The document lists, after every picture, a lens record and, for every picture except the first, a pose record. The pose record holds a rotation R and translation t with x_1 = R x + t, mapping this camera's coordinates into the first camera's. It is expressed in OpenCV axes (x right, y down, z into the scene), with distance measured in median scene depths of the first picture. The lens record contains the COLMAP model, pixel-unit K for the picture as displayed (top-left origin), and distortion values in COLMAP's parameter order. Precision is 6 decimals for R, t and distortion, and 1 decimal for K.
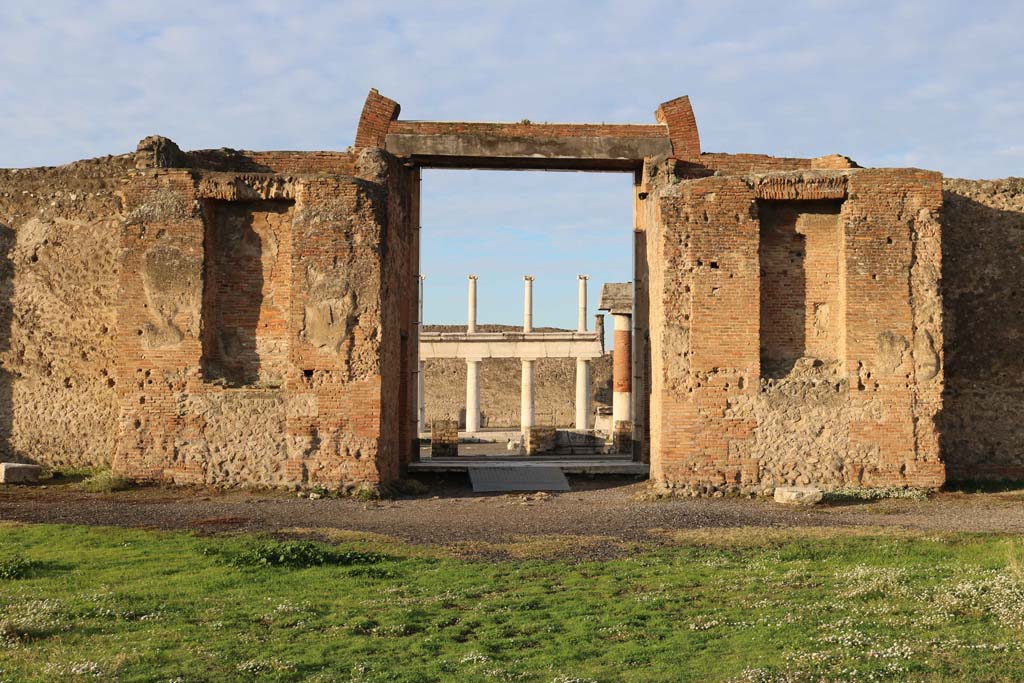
lens RADIAL K [[1380.5, 0, 512.0], [0, 1380.5, 341.5], [0, 0, 1]] dist [-0.096997, -0.004464]
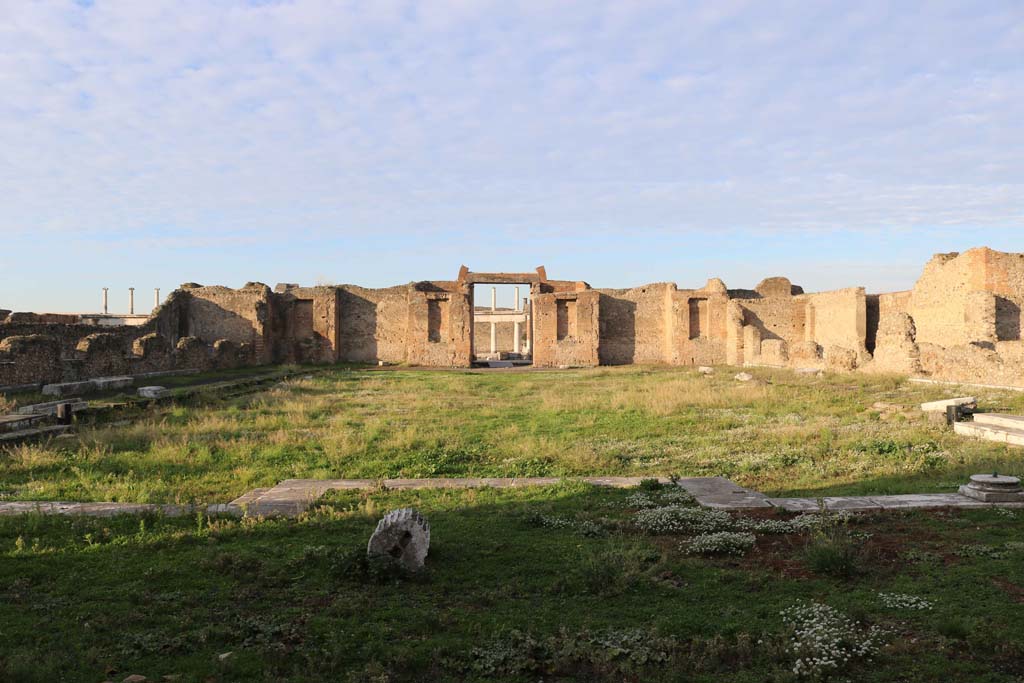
lens RADIAL K [[858.5, 0, 512.0], [0, 858.5, 341.5], [0, 0, 1]] dist [-0.151163, 0.091349]
pose [[0.999001, -0.005874, 0.044302, -0.081444], [0.003583, 0.998661, 0.051604, -0.107765], [-0.044546, -0.051393, 0.997685, -1.672127]]
